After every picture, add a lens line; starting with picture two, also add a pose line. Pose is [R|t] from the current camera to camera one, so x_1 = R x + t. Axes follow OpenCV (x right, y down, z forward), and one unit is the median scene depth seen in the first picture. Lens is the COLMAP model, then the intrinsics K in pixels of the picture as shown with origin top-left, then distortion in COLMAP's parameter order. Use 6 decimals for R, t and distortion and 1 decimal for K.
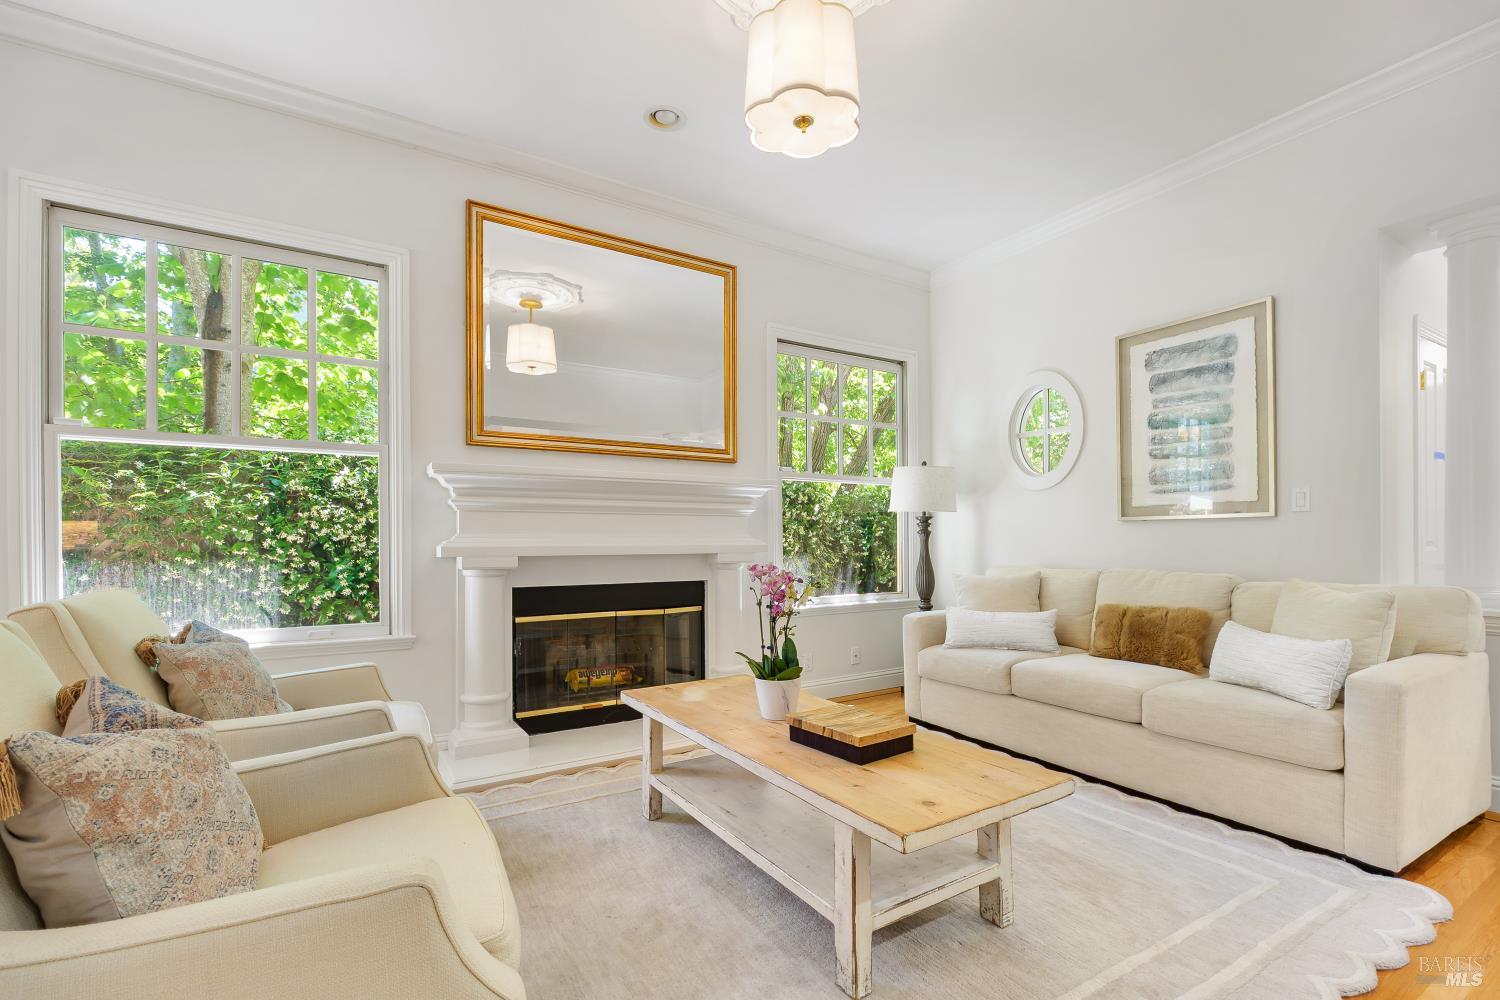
lens RADIAL K [[661.9, 0, 752.9], [0, 661.9, 537.3], [0, 0, 1]] dist [-0.002644, 0.000240]
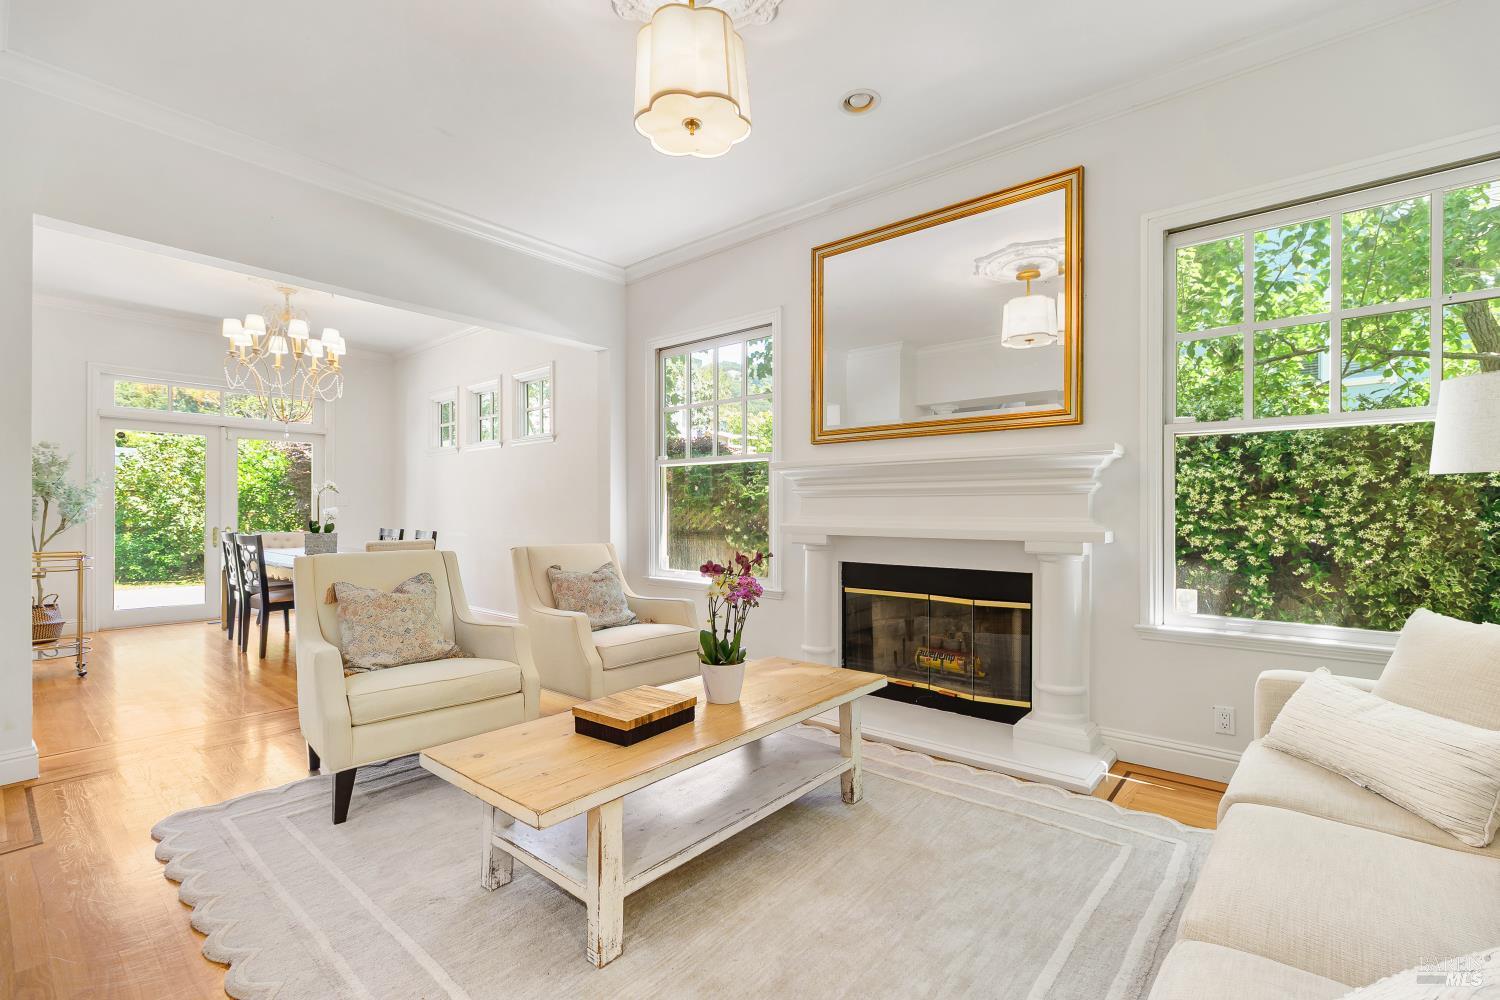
lens RADIAL K [[661.9, 0, 762.4], [0, 661.9, 510.1], [0, 0, 1]] dist [-0.002644, 0.000240]
pose [[0.319430, 0.002661, -0.947606, 0.654824], [0.003180, 0.999987, 0.003880, -0.018851], [0.947605, -0.004253, 0.319418, 0.459201]]
